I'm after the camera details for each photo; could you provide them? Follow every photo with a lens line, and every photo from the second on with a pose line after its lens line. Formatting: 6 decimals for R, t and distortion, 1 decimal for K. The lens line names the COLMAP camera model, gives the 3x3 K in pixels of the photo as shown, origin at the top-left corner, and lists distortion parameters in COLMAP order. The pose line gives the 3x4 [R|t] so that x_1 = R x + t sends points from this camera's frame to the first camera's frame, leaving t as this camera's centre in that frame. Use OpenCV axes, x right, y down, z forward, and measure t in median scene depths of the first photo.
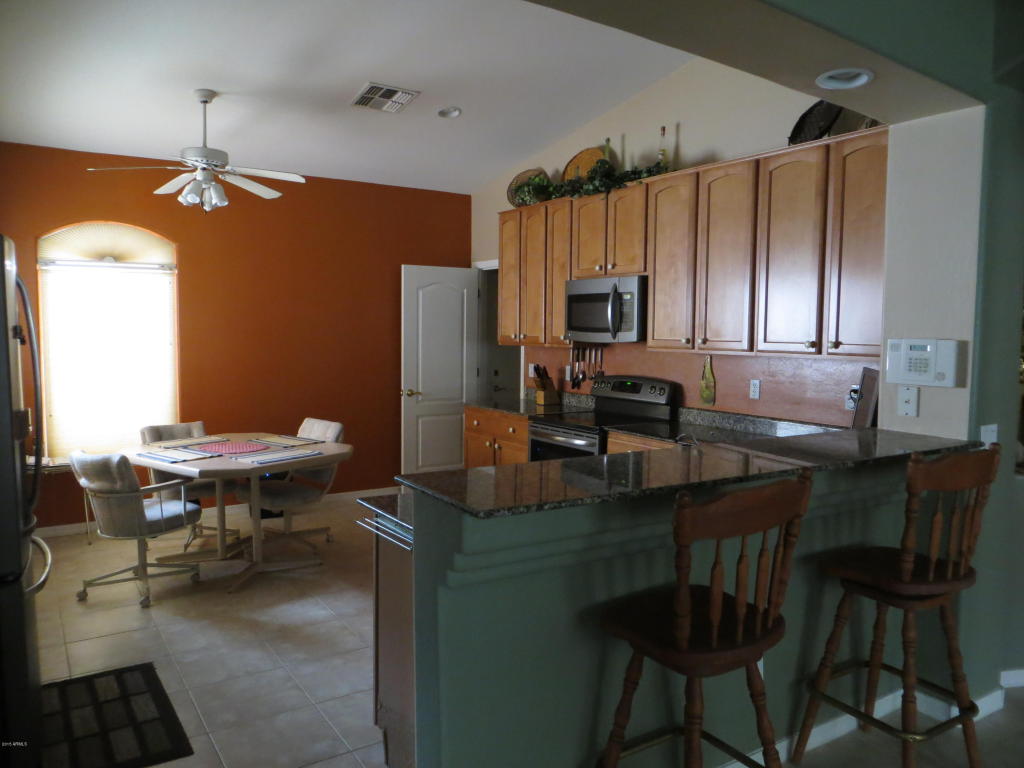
lens RADIAL K [[766.6, 0, 504.8], [0, 766.6, 373.6], [0, 0, 1]] dist [-0.021561, 0.007213]
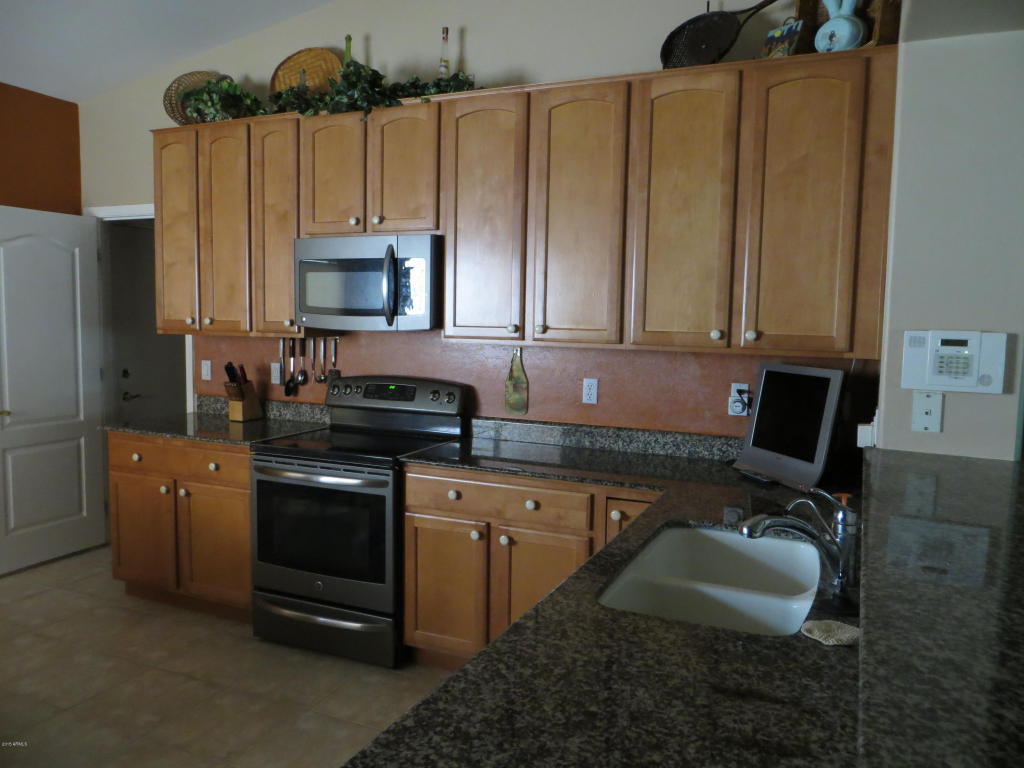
lens RADIAL K [[766.6, 0, 512.9], [0, 766.6, 377.5], [0, 0, 1]] dist [-0.021561, 0.007213]
pose [[0.835601, -0.041131, 0.547794, -0.141980], [0.023711, 0.998964, 0.038839, -0.022551], [-0.548824, -0.019465, 0.835711, 0.357163]]
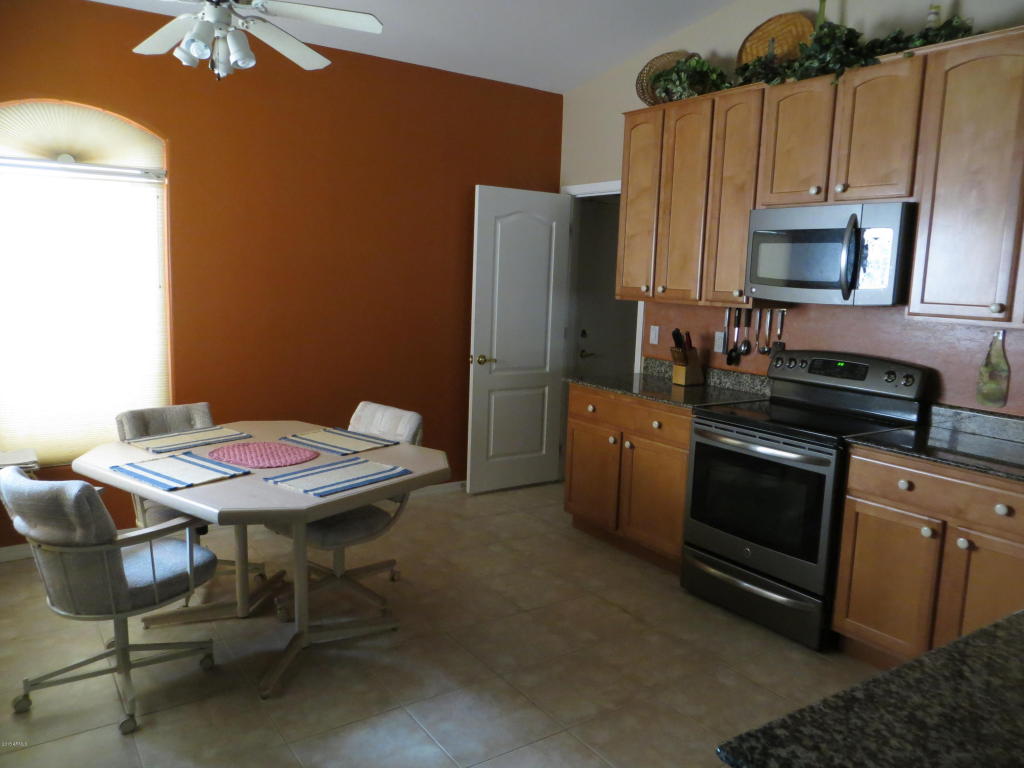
lens RADIAL K [[766.6, 0, 505.5], [0, 766.6, 376.1], [0, 0, 1]] dist [-0.021561, 0.007213]
pose [[0.999329, 0.024163, 0.027526, -0.163100], [-0.026197, 0.996757, 0.076081, -0.021729], [-0.025599, -0.076751, 0.996722, 0.343643]]
